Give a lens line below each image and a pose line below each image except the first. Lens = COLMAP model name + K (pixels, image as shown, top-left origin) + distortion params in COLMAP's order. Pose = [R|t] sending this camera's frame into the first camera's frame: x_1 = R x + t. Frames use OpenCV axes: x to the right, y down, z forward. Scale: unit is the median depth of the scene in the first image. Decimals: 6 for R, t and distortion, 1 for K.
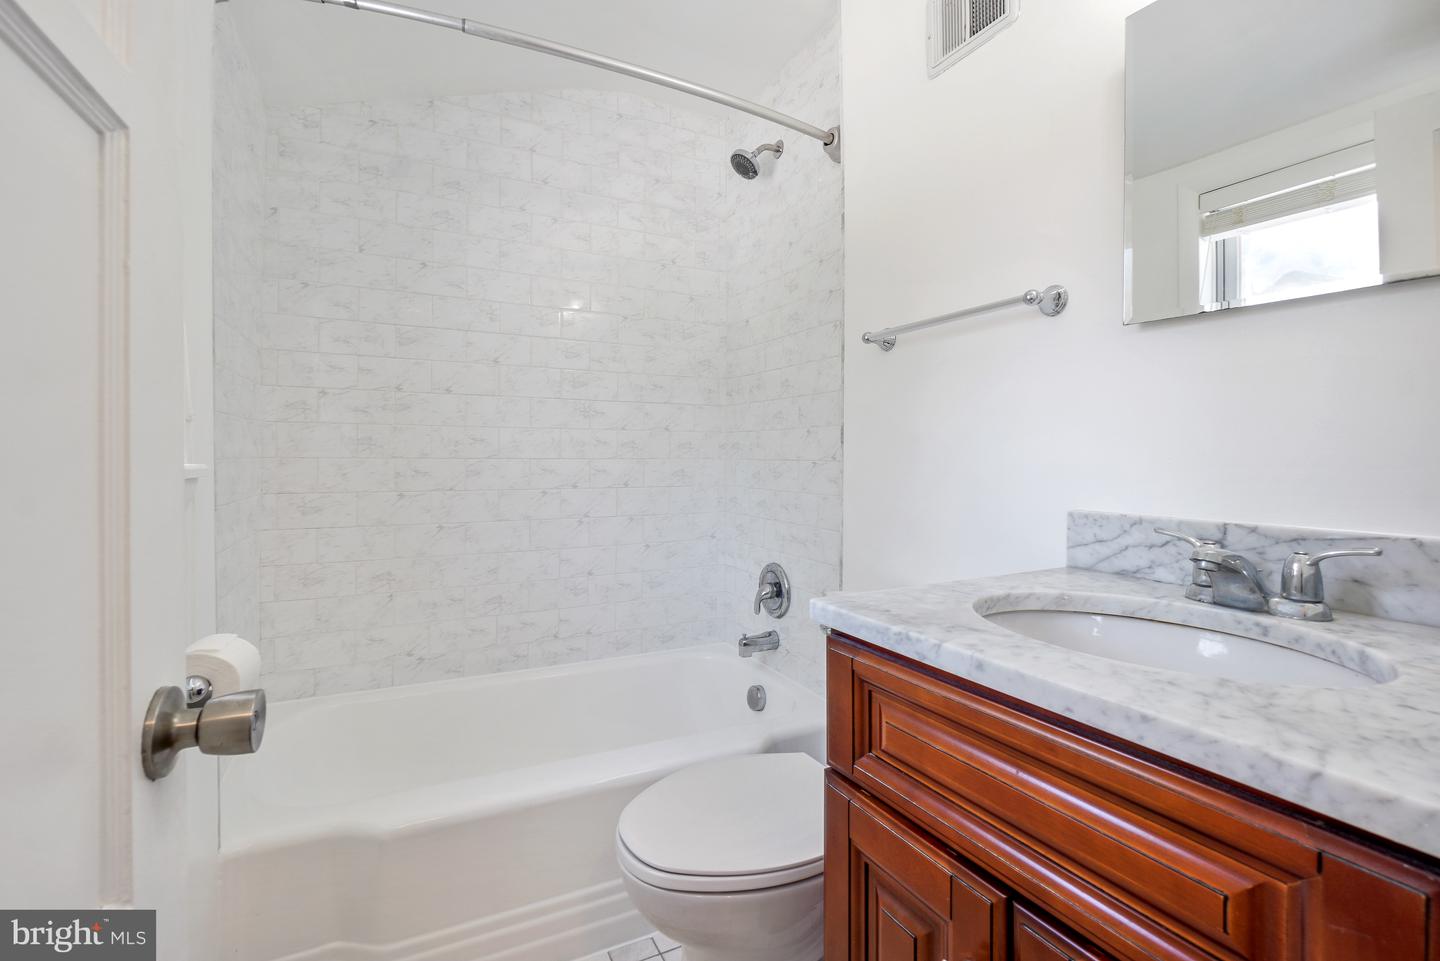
lens RADIAL K [[635.9, 0, 725.7], [0, 635.9, 469.8], [0, 0, 1]] dist [-0.003939, -0.001144]
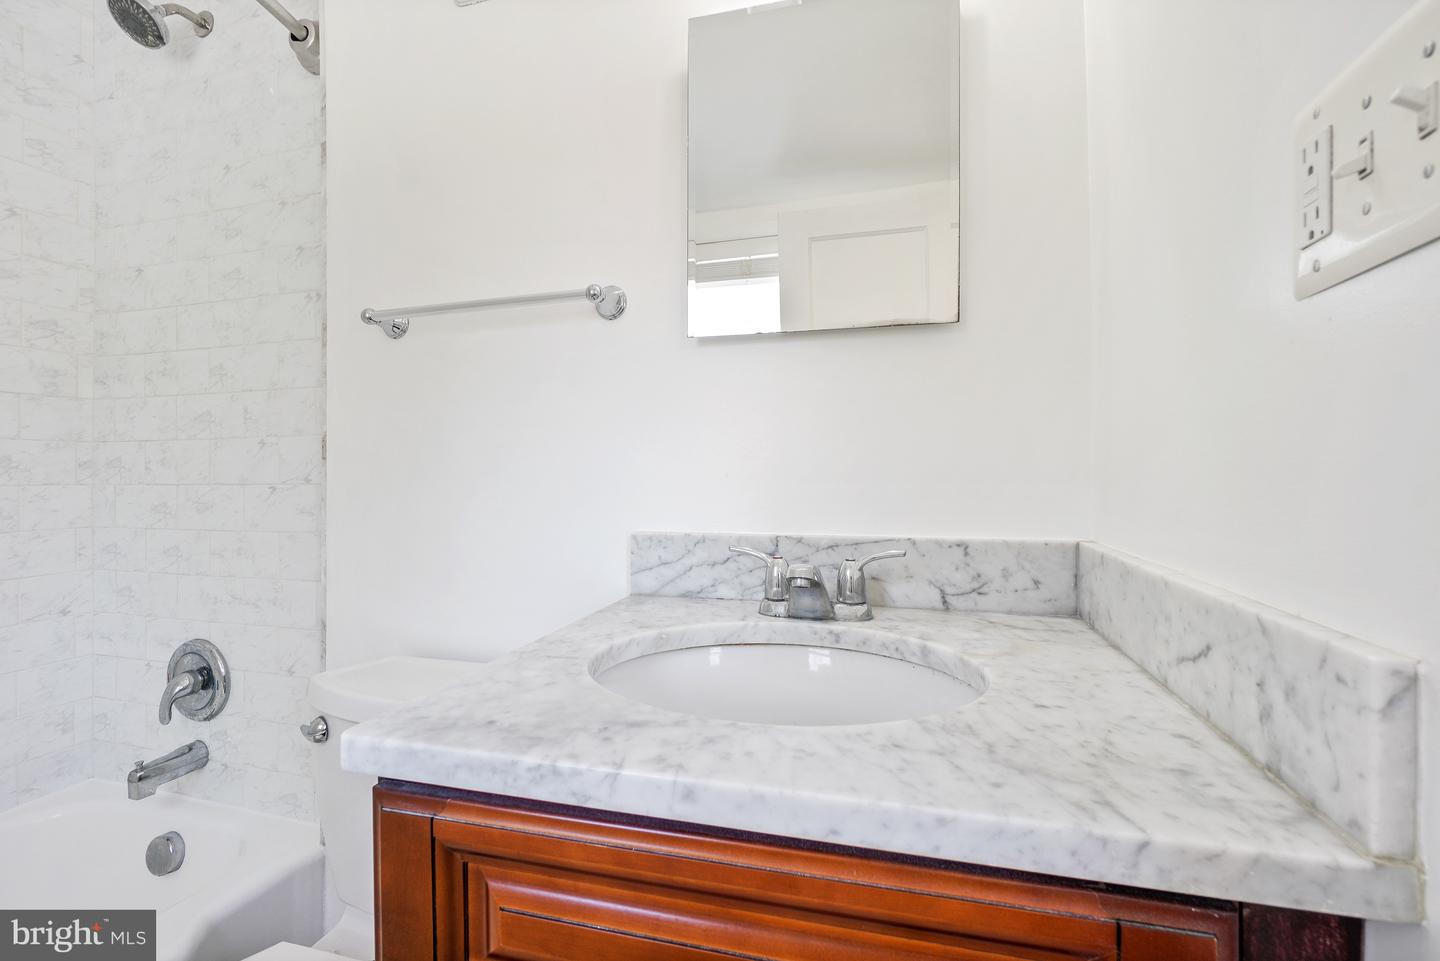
lens RADIAL K [[635.9, 0, 725.7], [0, 635.9, 469.8], [0, 0, 1]] dist [-0.003939, -0.001144]
pose [[0.699360, -0.005272, 0.714751, -0.021578], [0.026949, 0.999456, -0.018996, -0.006576], [-0.714262, 0.032547, 0.699121, 0.283563]]
